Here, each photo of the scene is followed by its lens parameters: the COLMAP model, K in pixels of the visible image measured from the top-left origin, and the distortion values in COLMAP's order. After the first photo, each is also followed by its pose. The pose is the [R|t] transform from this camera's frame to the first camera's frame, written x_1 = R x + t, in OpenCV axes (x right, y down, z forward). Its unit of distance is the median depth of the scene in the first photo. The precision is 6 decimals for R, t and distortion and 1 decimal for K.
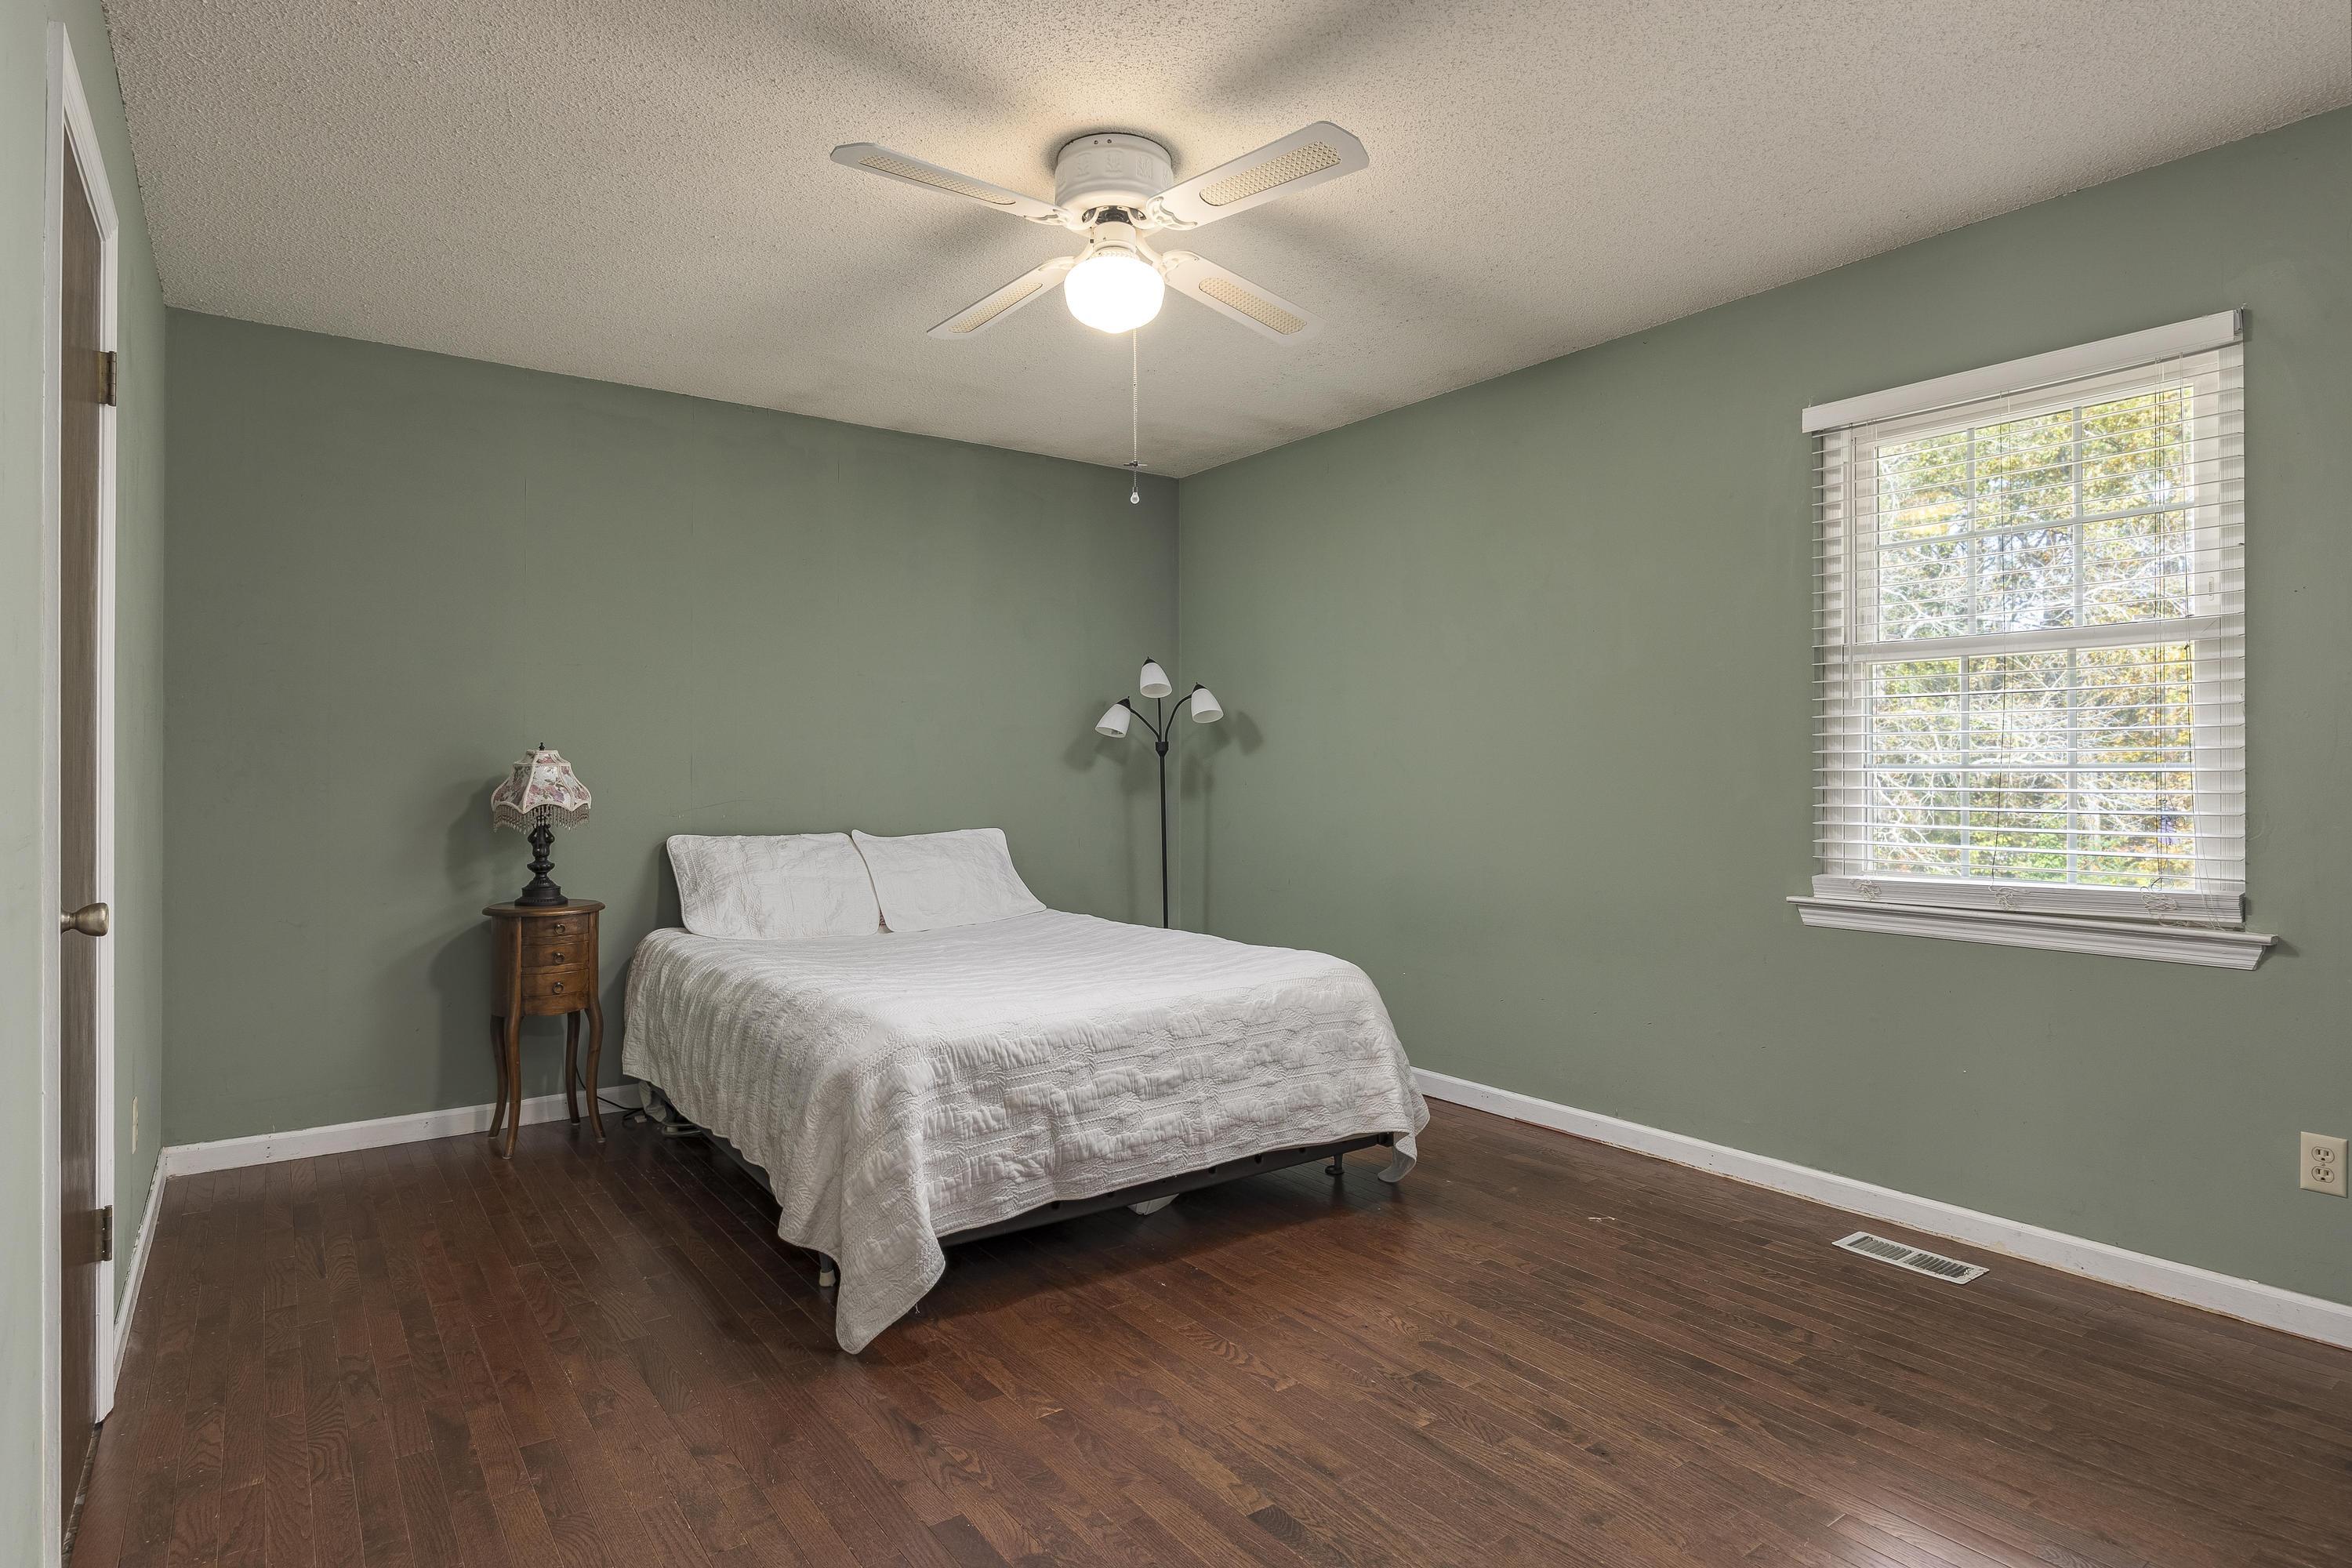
lens RADIAL K [[1272.6, 0, 1170.2], [0, 1272.6, 780.5], [0, 0, 1]] dist [-0.002713, -0.000453]
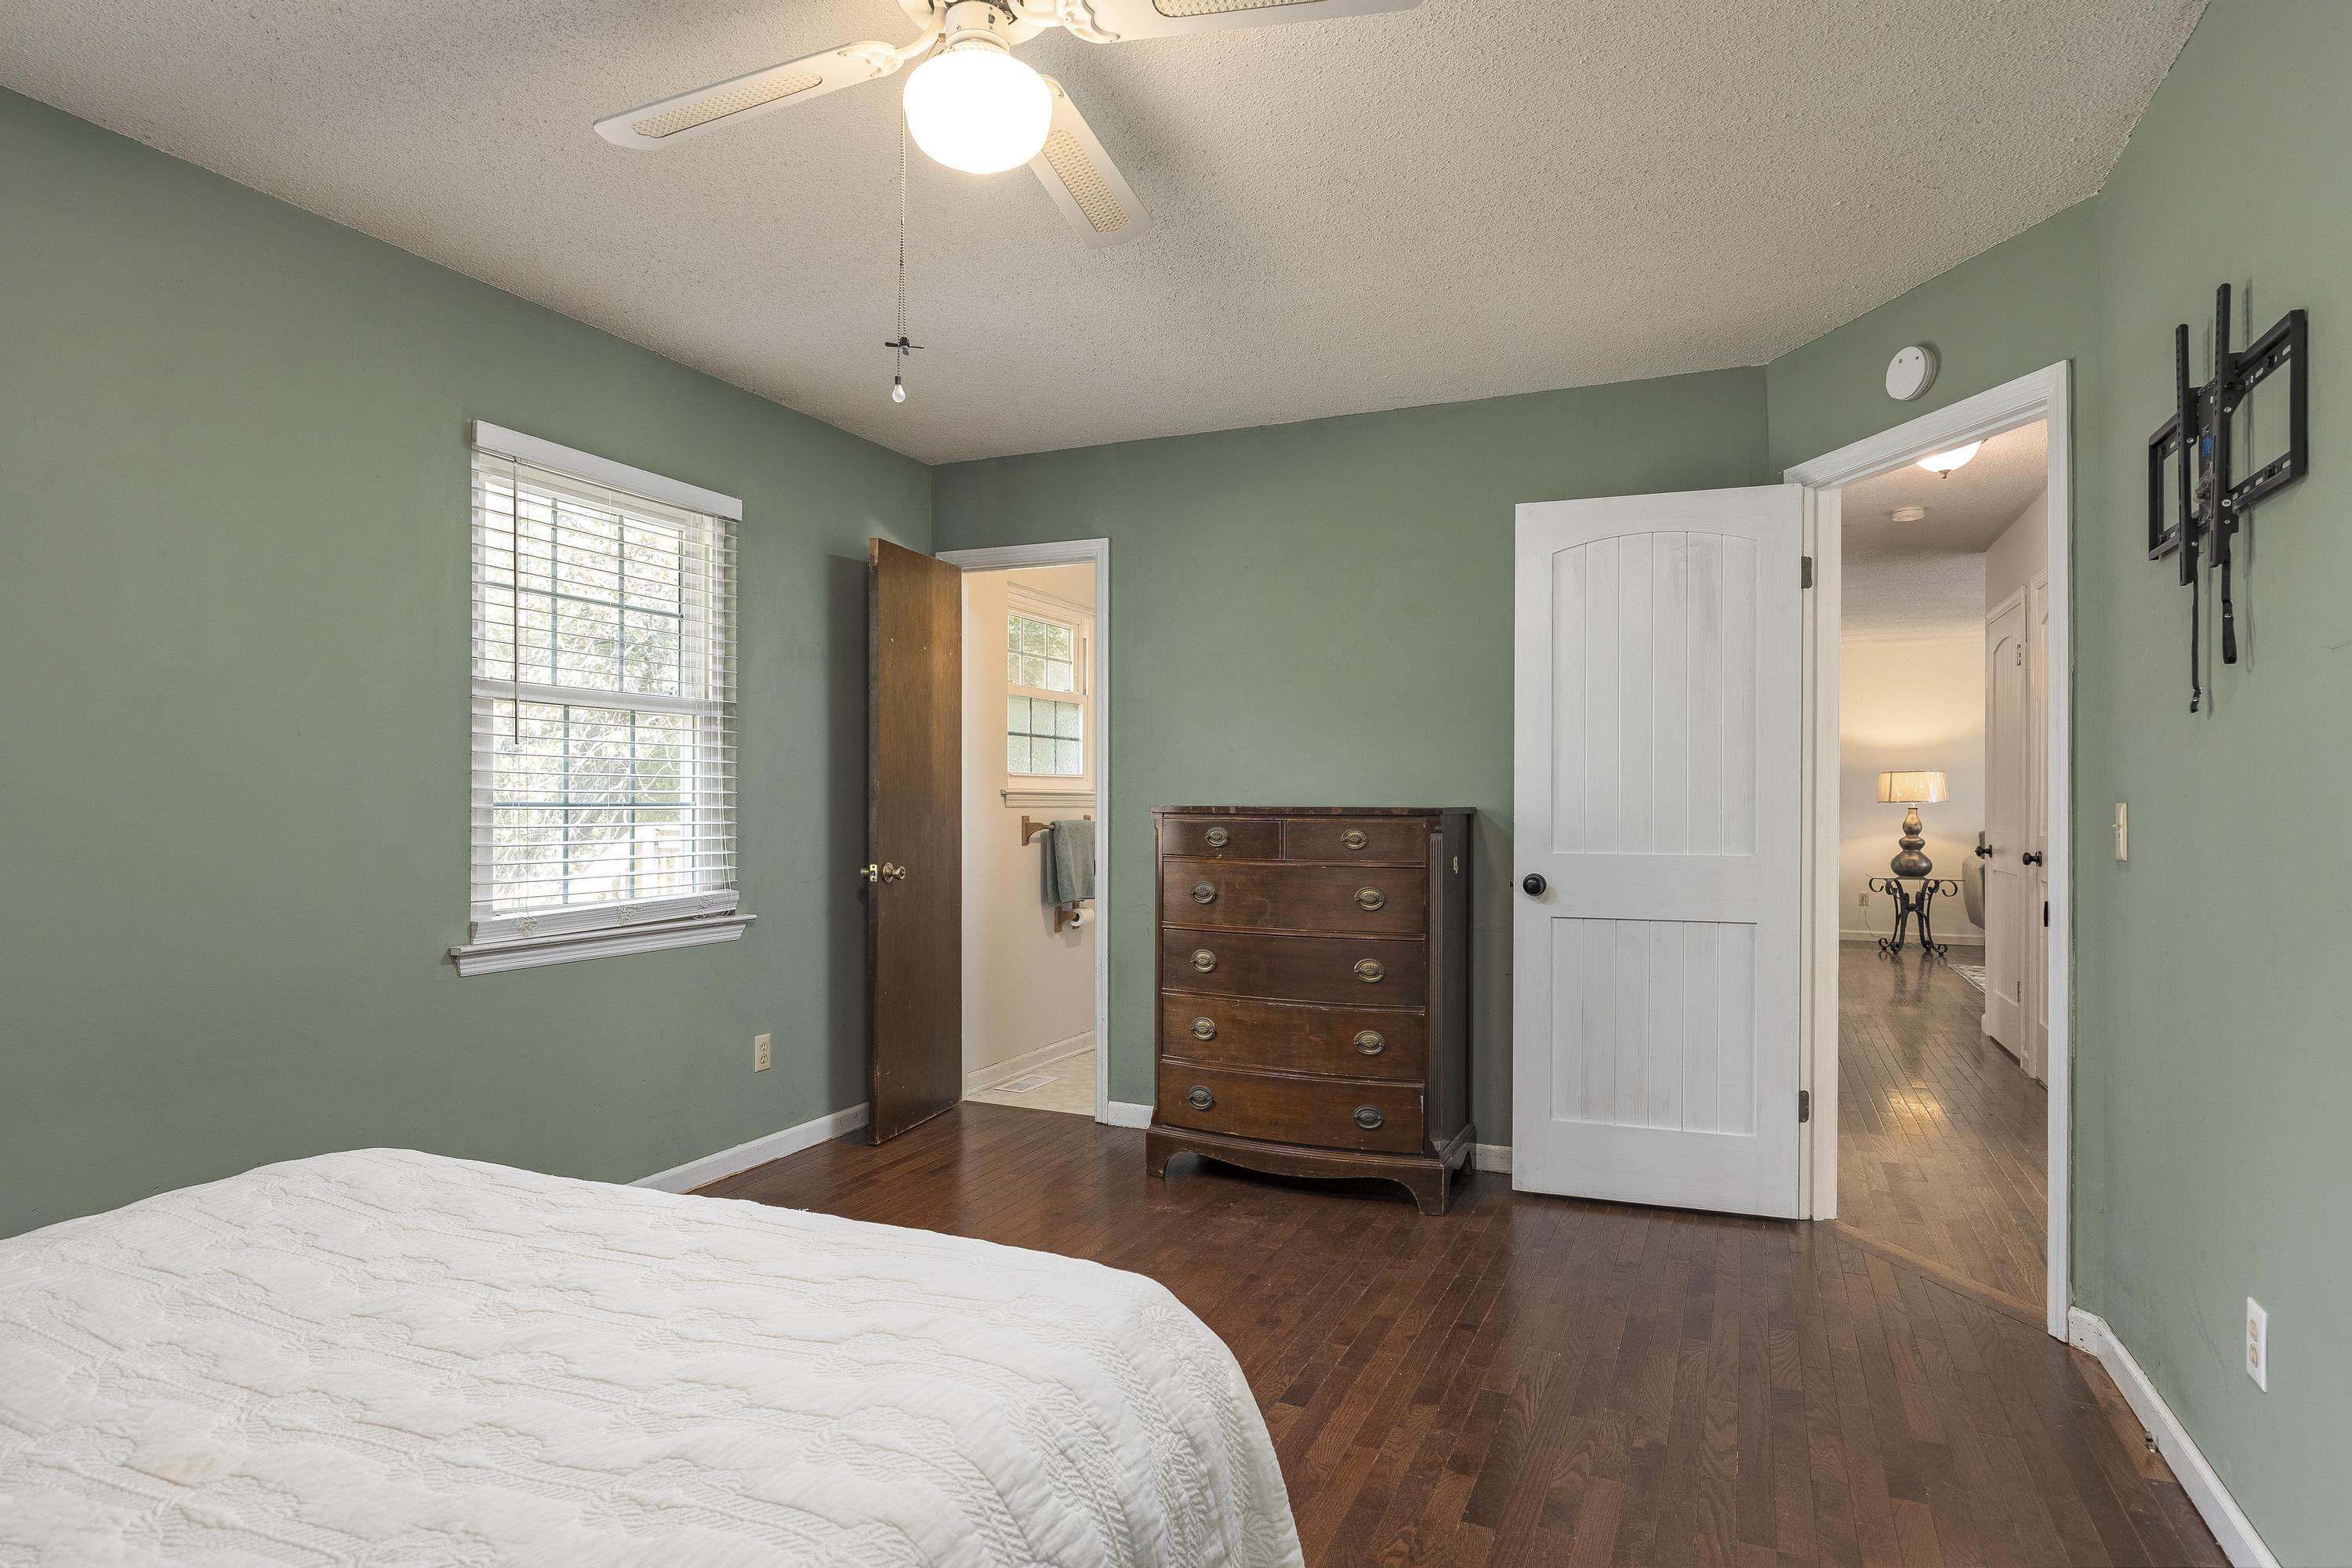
lens RADIAL K [[1272.6, 0, 1171.3], [0, 1272.6, 790.1], [0, 0, 1]] dist [-0.002713, -0.000453]
pose [[-0.504175, 0.010566, 0.863537, -0.720596], [0.008761, 0.999936, -0.007120, -0.014158], [-0.863557, 0.003976, -0.504236, 1.309252]]
